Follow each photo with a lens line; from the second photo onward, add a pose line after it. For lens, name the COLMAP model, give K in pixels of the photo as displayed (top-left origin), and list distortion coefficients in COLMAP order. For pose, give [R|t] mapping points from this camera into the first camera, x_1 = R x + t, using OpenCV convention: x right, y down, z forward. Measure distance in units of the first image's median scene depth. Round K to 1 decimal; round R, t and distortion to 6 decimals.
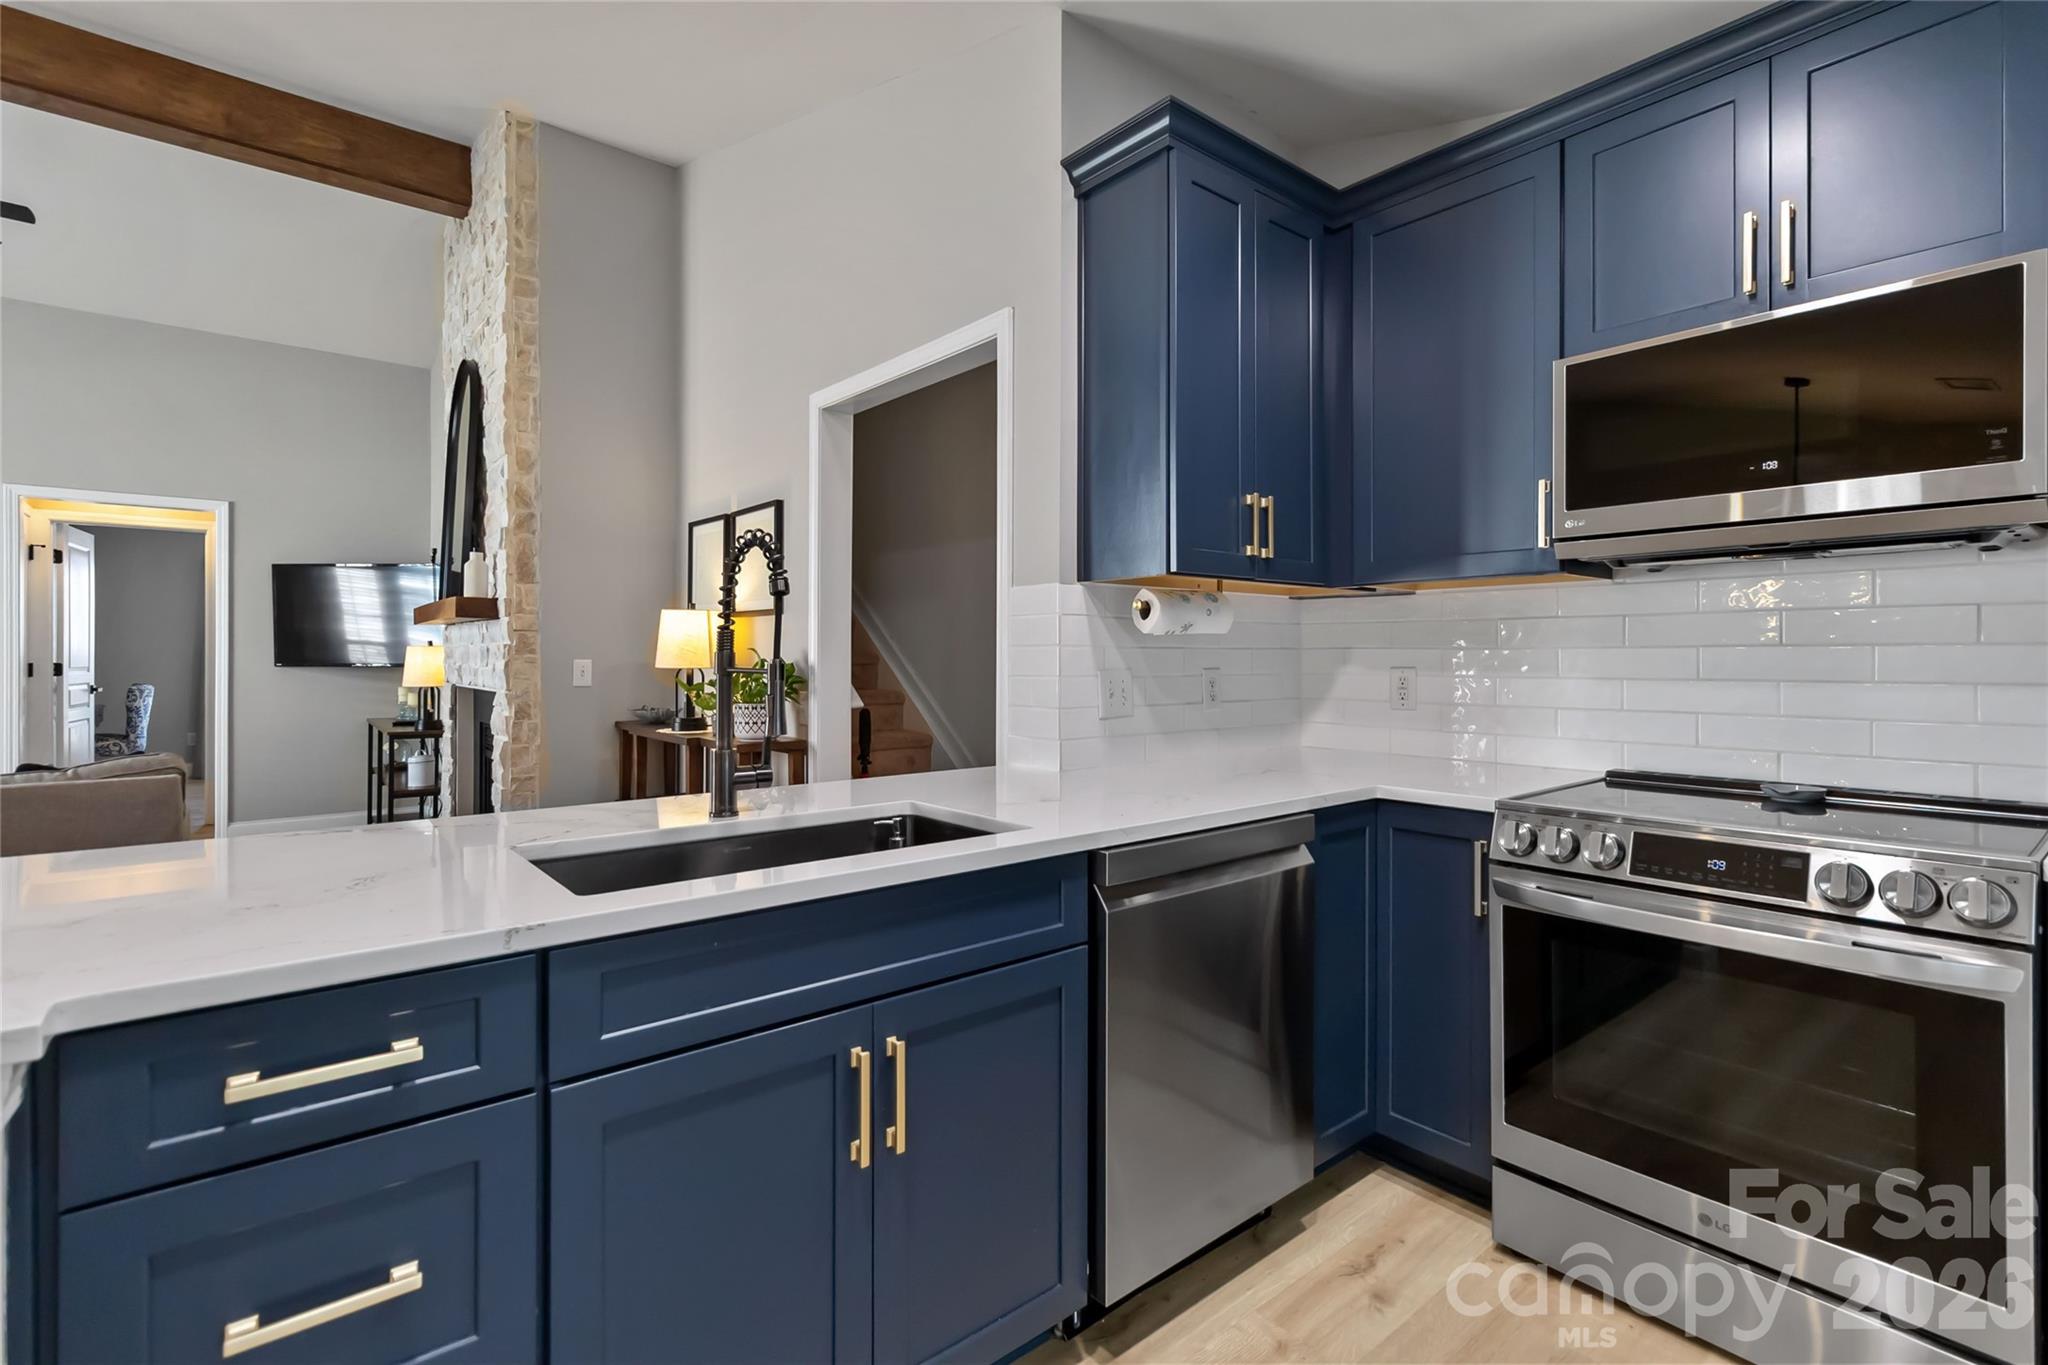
lens RADIAL K [[953.0, 0, 1033.0], [0, 953.0, 654.2], [0, 0, 1]] dist [0.000839, 0.001853]
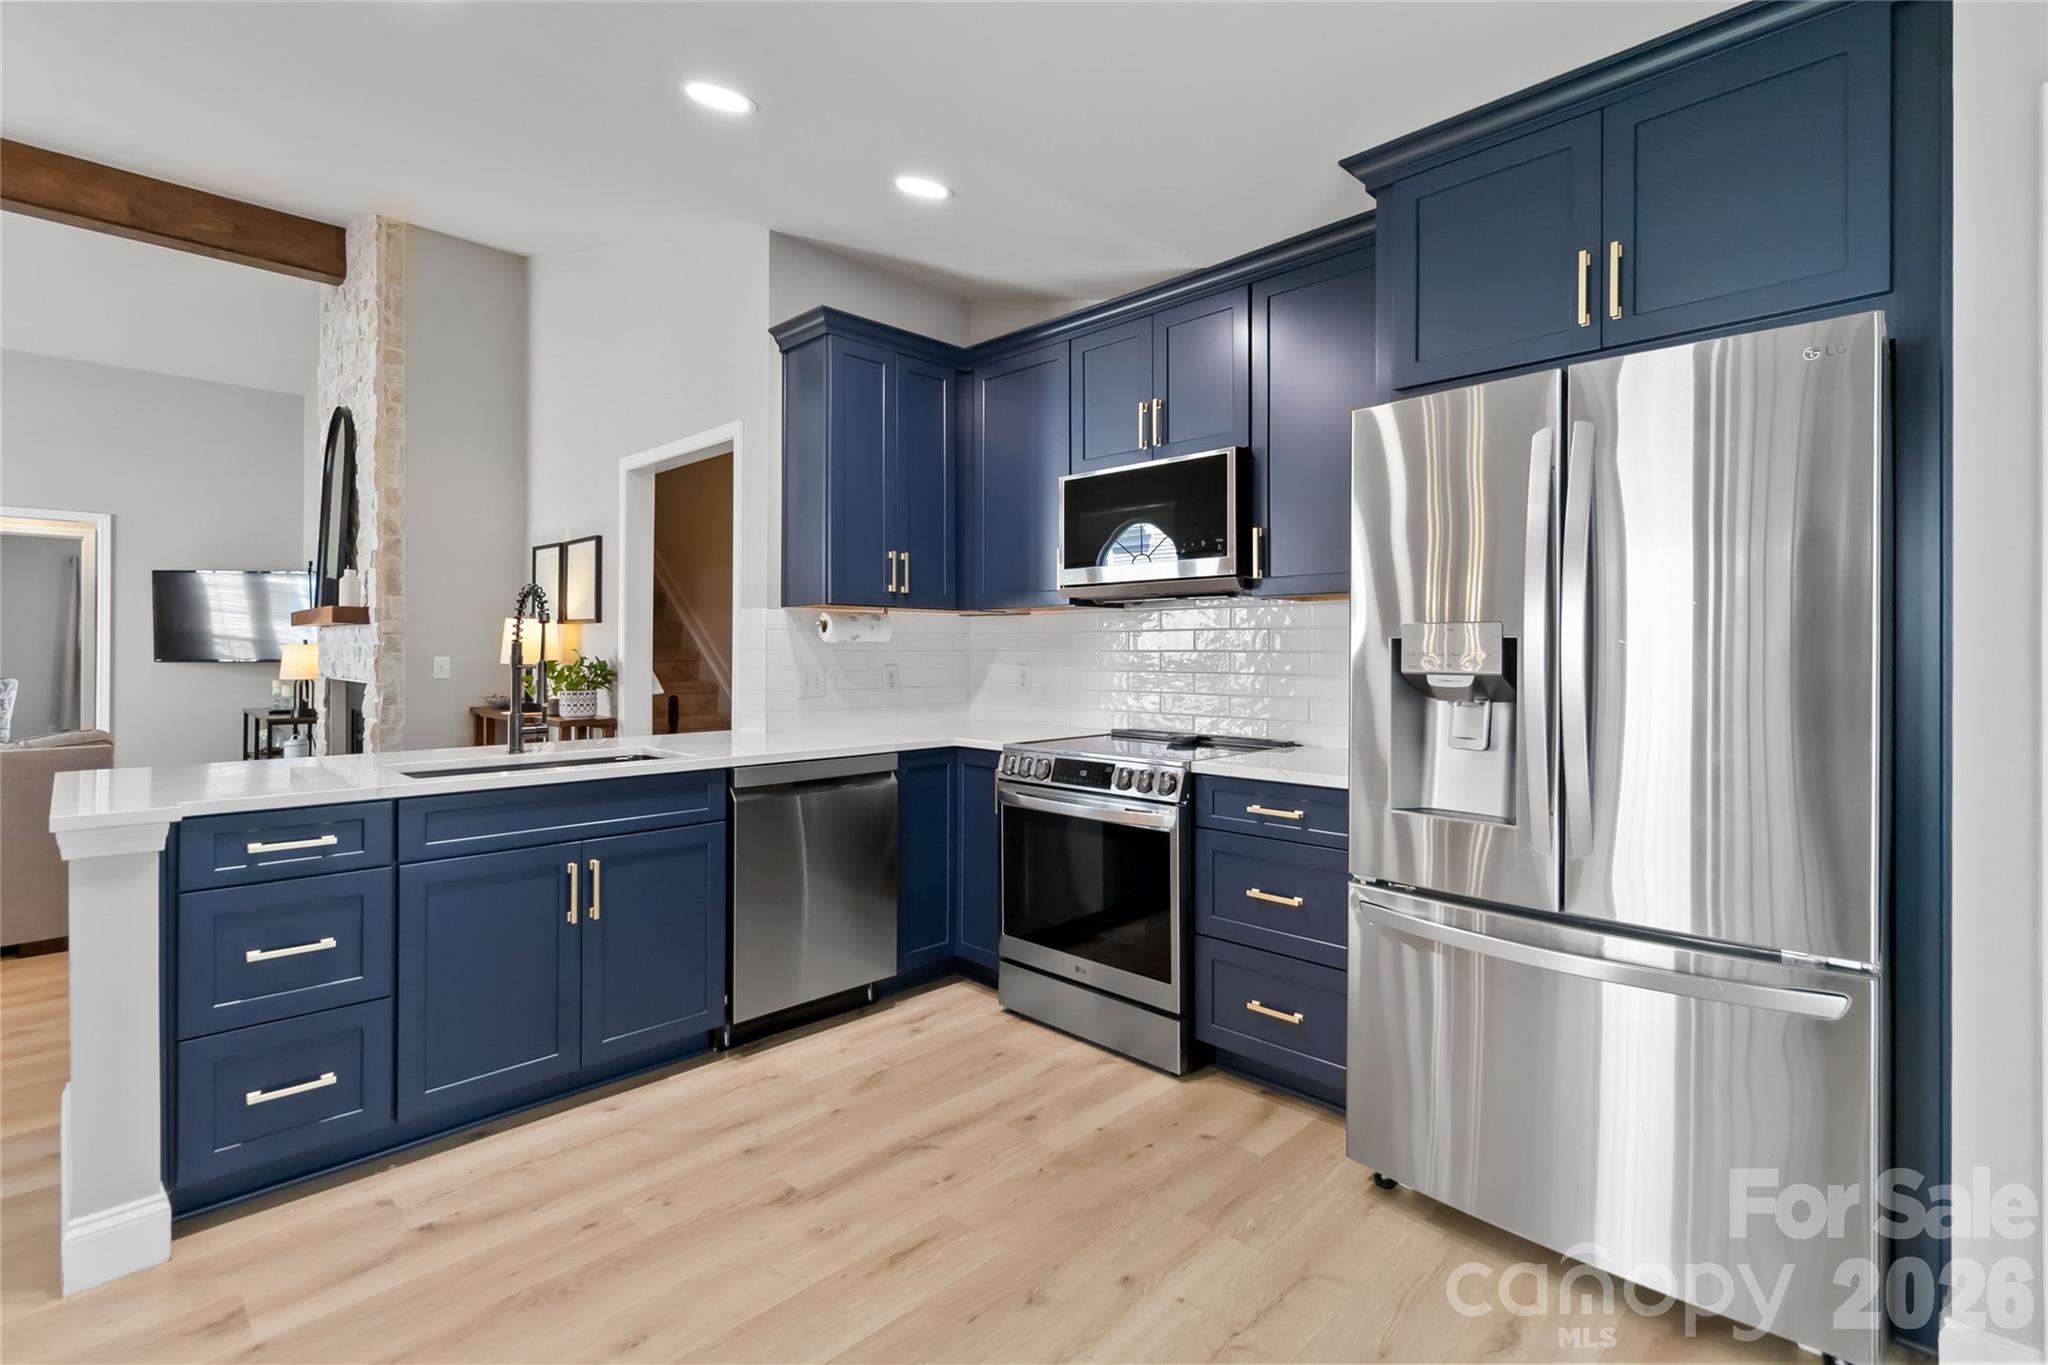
lens RADIAL K [[955.7, 0, 1033.0], [0, 955.7, 643.9], [0, 0, 1]] dist [0.005771, 0.000729]
pose [[0.995283, 0.001731, 0.097001, 0.181063], [-0.001343, 0.999991, -0.004070, -0.007618], [-0.097007, 0.003920, 0.995276, -0.330714]]
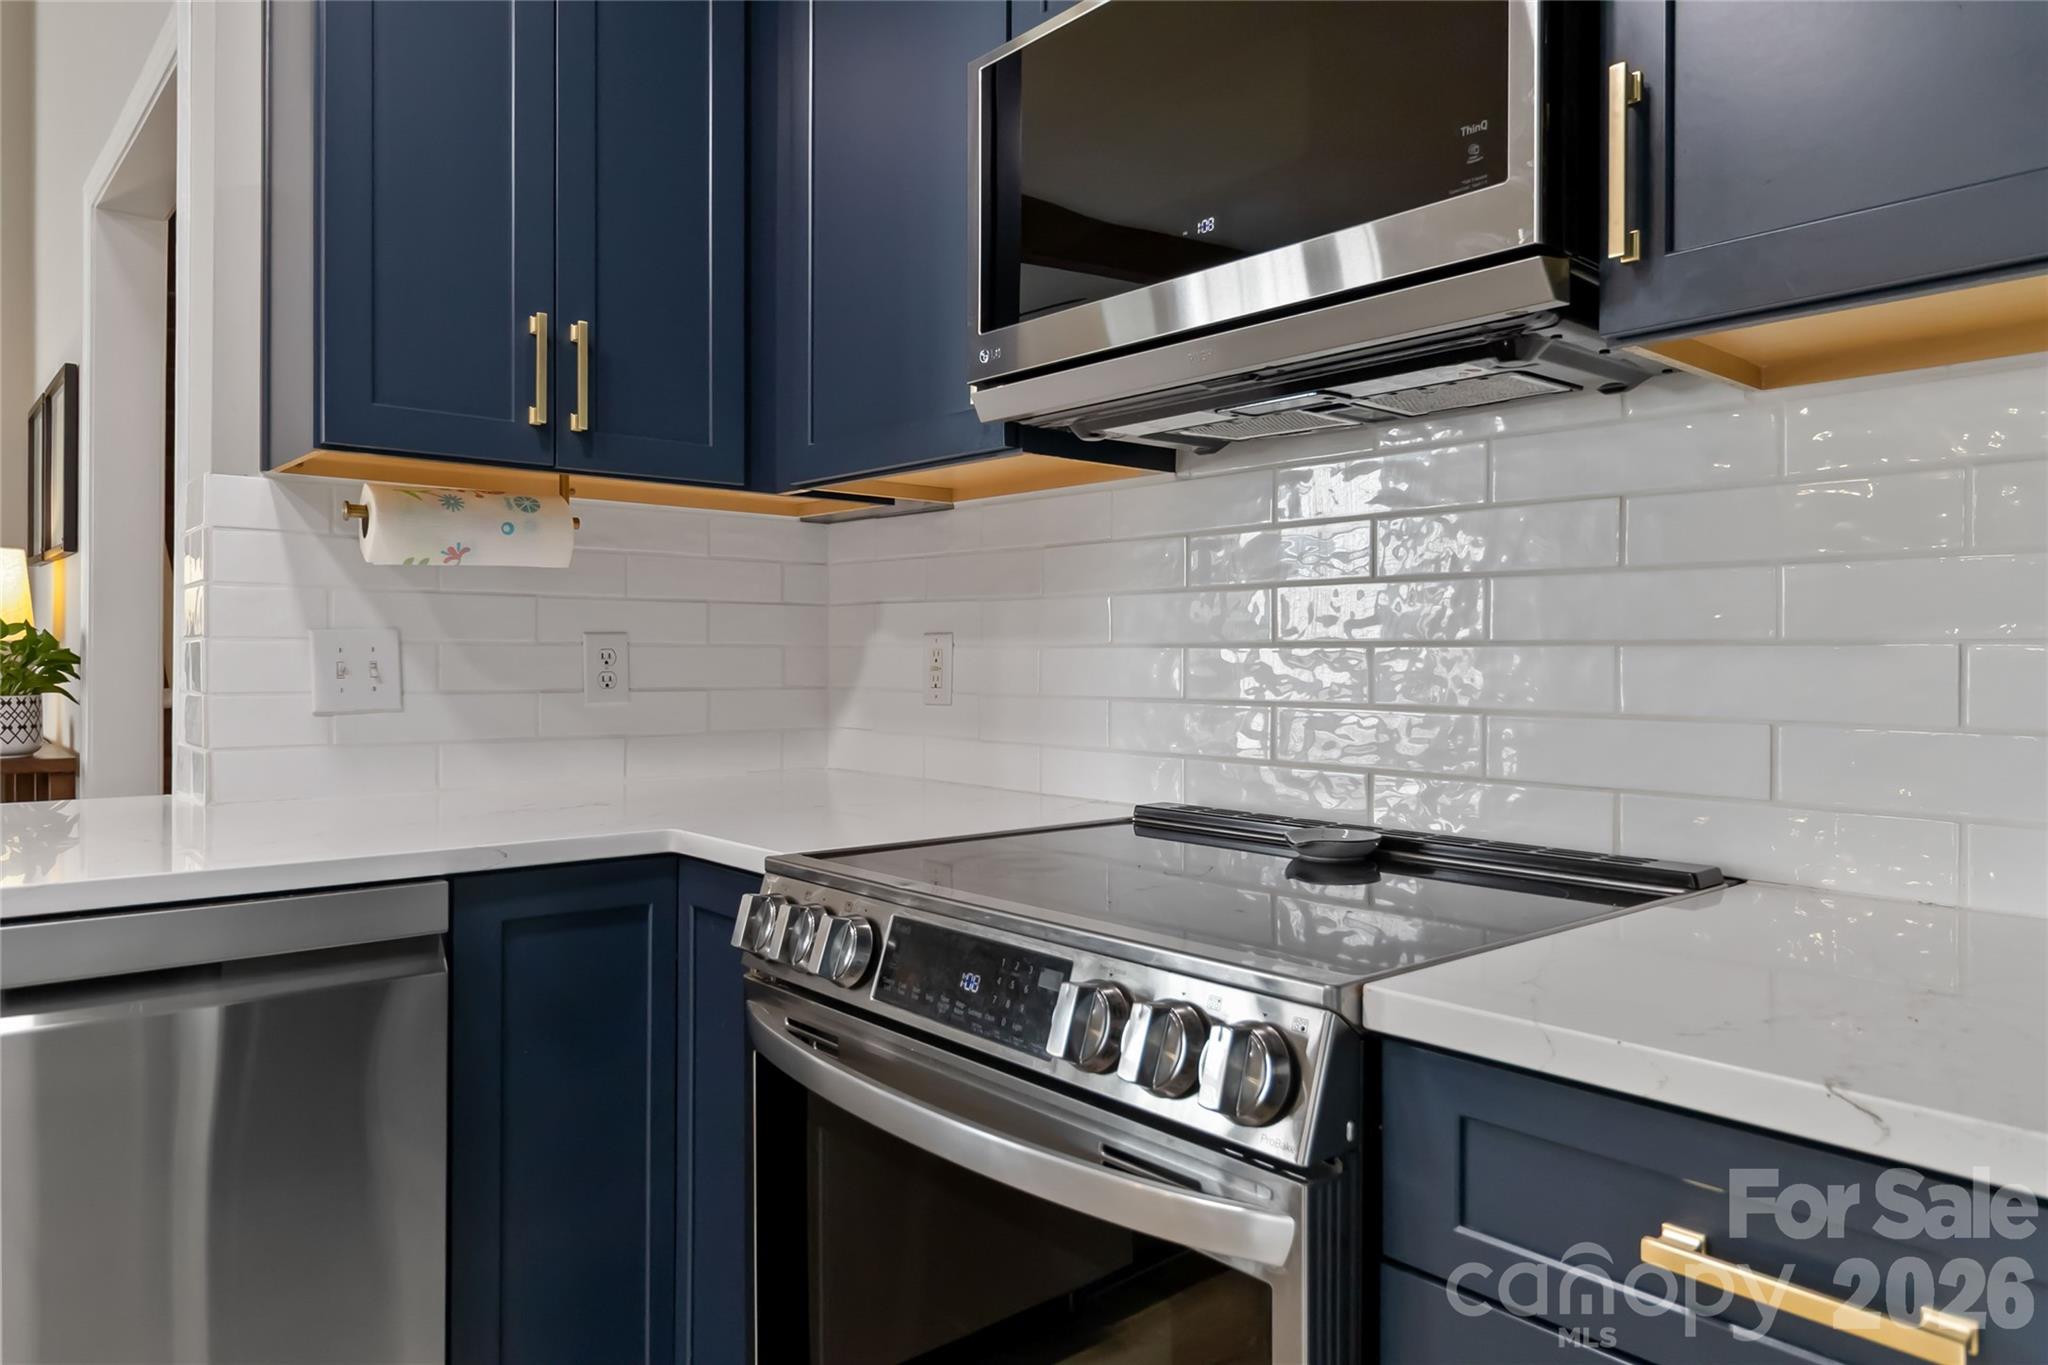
lens RADIAL K [[1349.8, 0, 1028.0], [0, 1349.8, 656.6], [0, 0, 1]] dist [0.003870, 0.000943]
pose [[0.999808, 0.005821, 0.018714, 0.299293], [-0.005859, 0.999981, 0.001992, 0.018348], [-0.018702, -0.002101, 0.999823, 0.113623]]
